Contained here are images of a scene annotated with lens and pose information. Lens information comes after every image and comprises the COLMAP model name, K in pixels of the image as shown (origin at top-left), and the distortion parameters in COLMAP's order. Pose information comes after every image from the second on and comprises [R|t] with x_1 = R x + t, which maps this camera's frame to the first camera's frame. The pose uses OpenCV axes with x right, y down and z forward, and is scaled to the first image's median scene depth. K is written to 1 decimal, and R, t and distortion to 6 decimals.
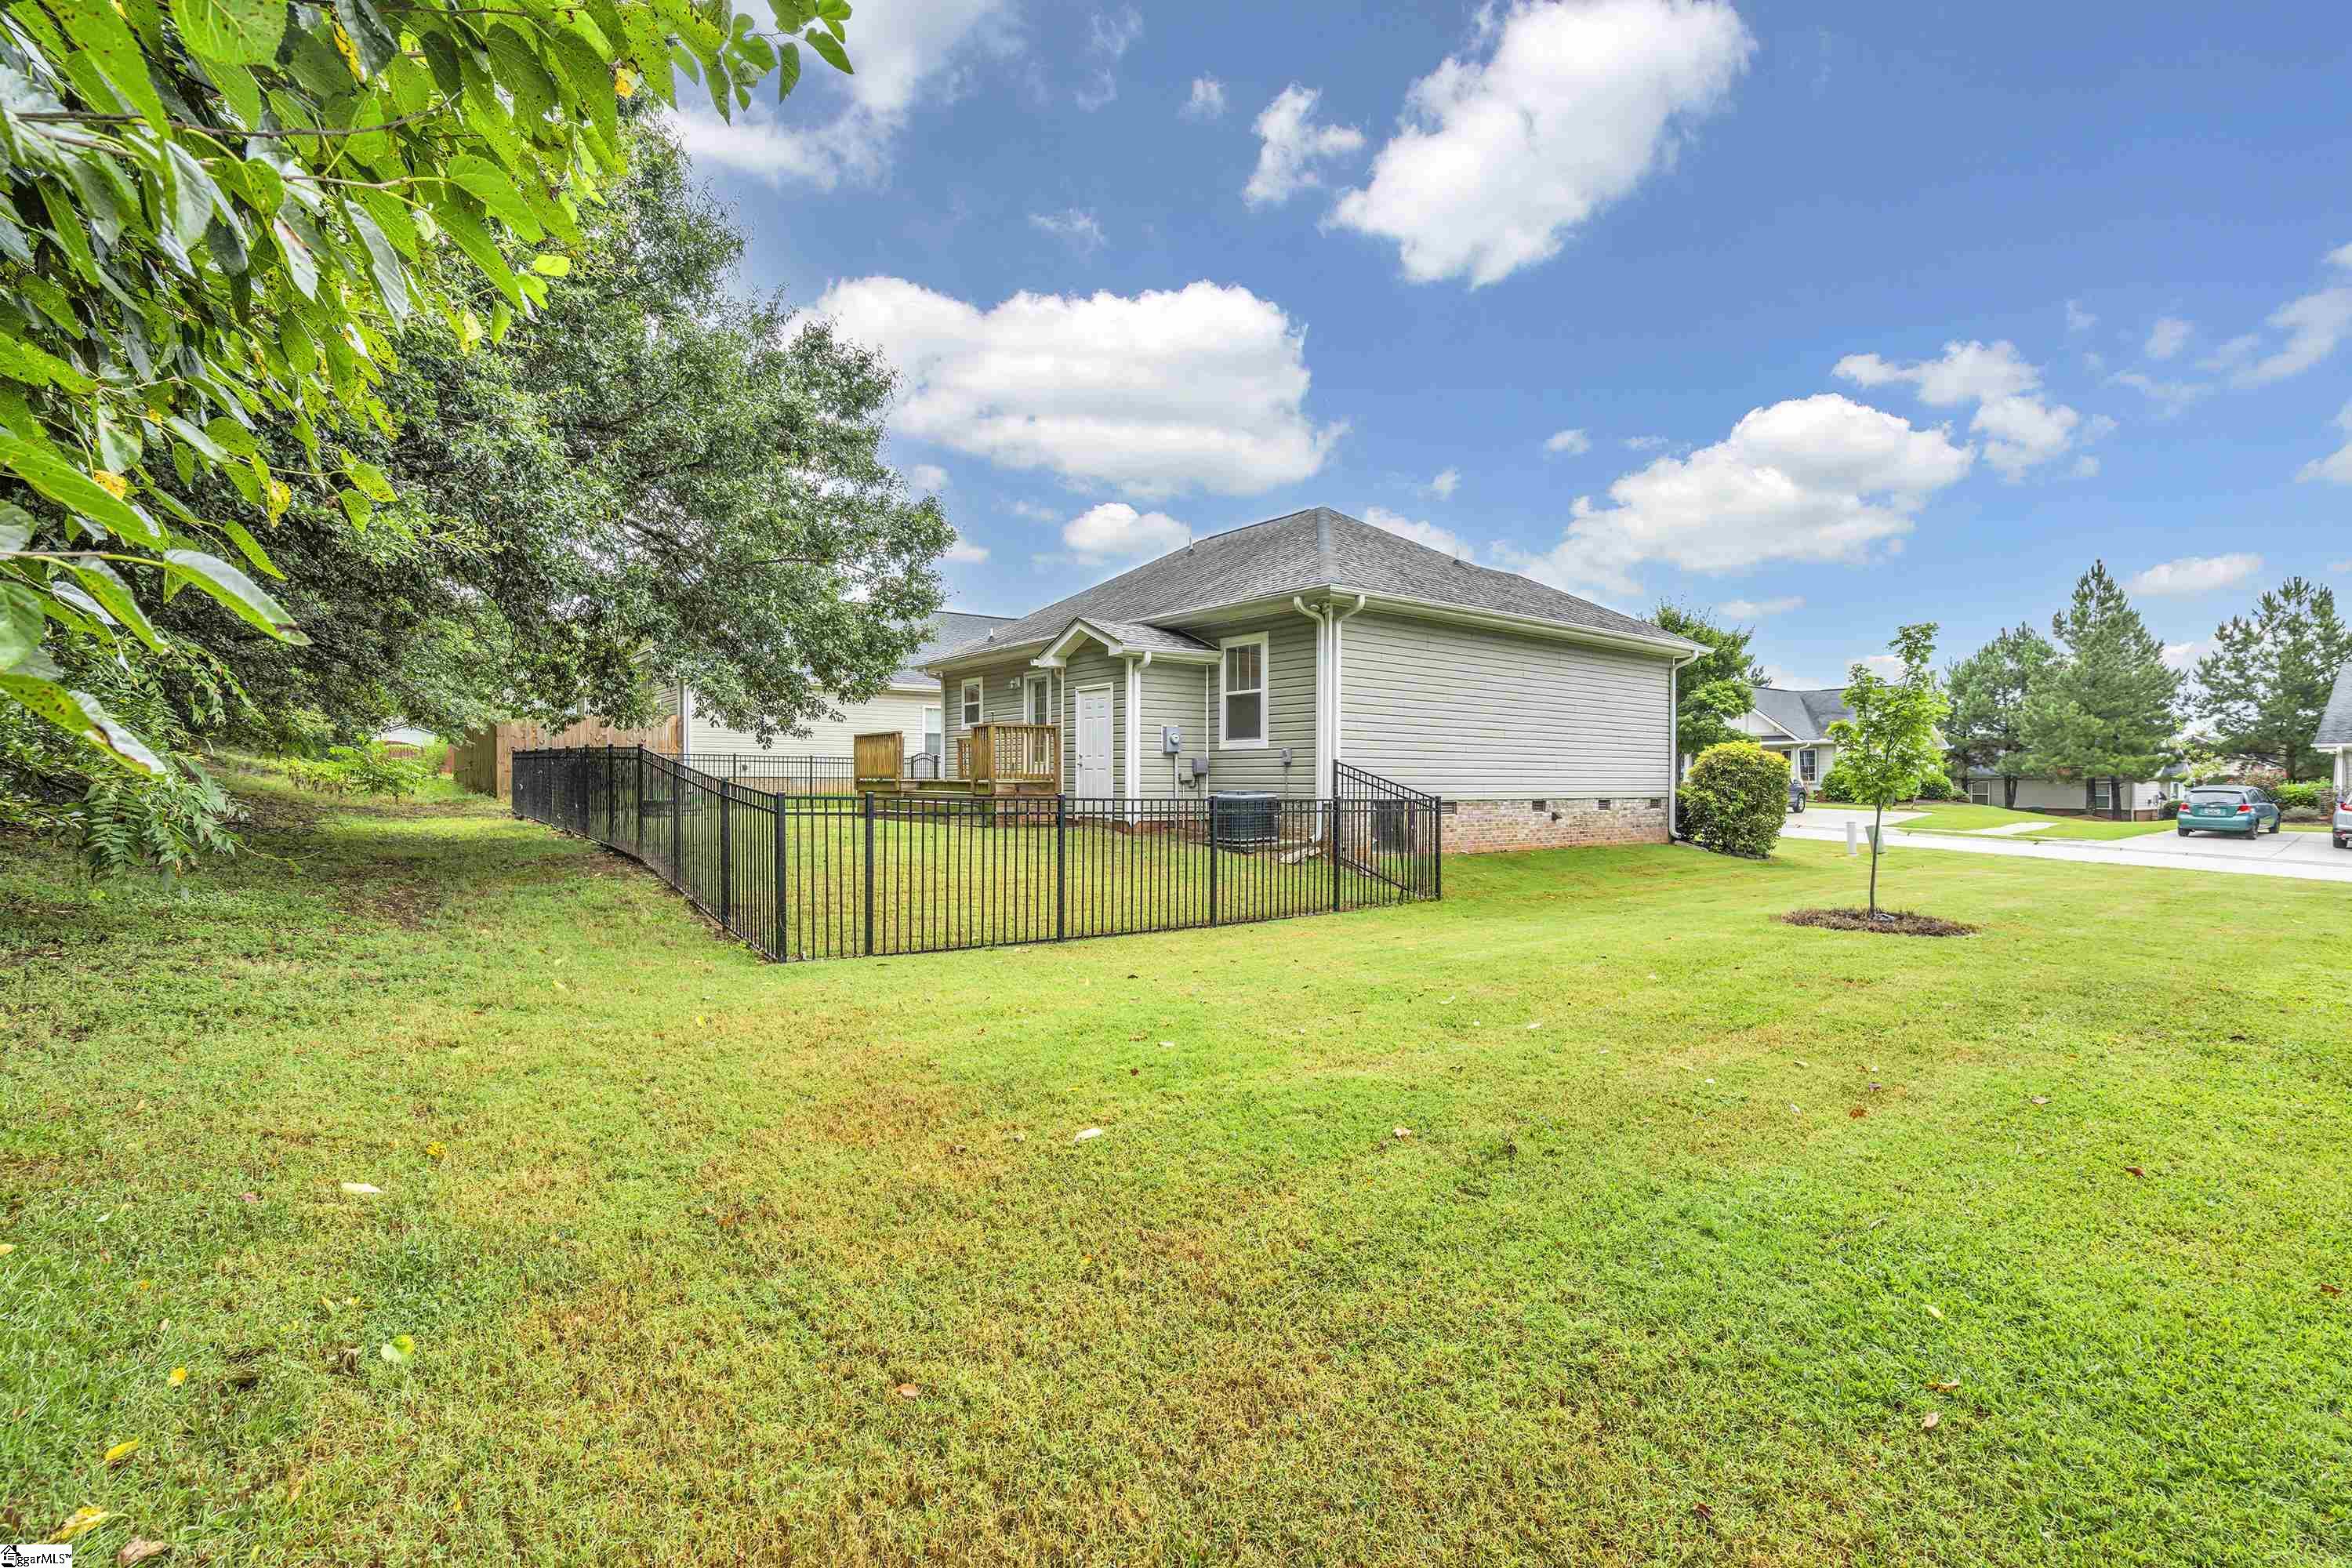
lens RADIAL K [[1044.1, 0, 1169.3], [0, 1044.1, 784.9], [0, 0, 1]] dist [-0.003932, 0.000272]
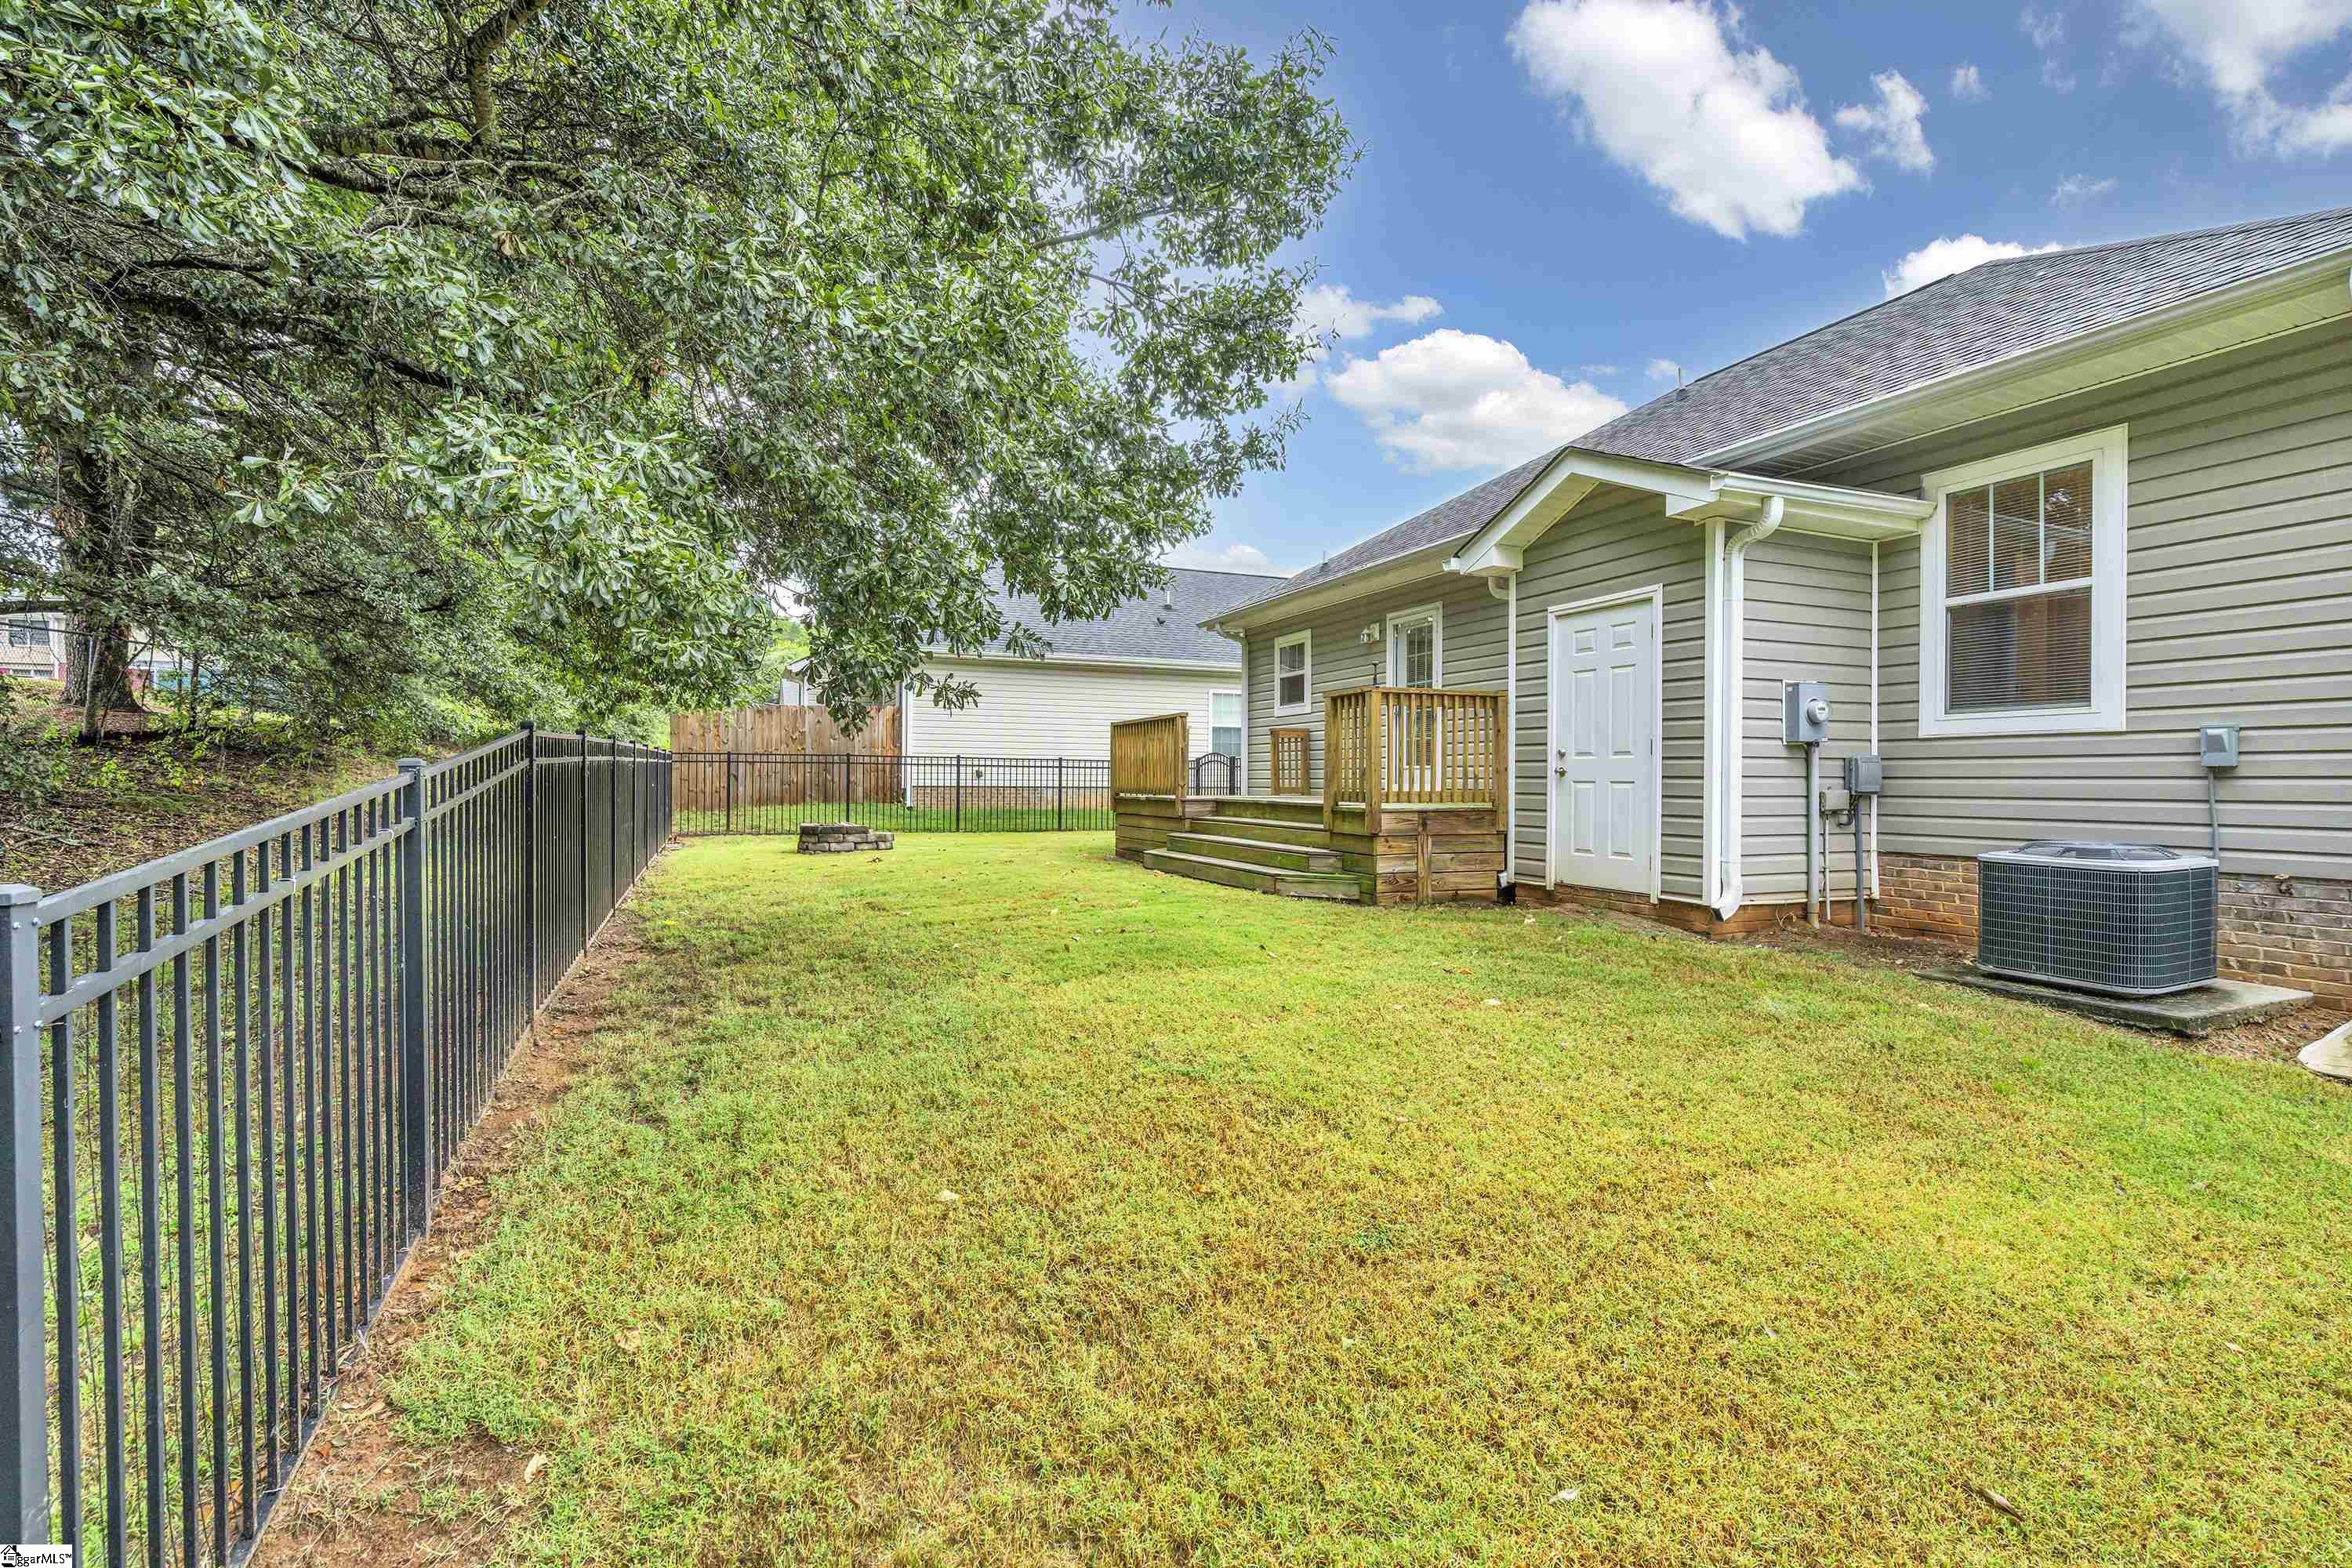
lens RADIAL K [[1044.1, 0, 1170.1], [0, 1044.1, 789.1], [0, 0, 1]] dist [-0.003932, 0.000272]
pose [[0.967151, 0.003598, -0.254175, -0.138436], [-0.003161, 0.999993, 0.002126, -0.012618], [0.254181, -0.001253, 0.967156, 0.513178]]
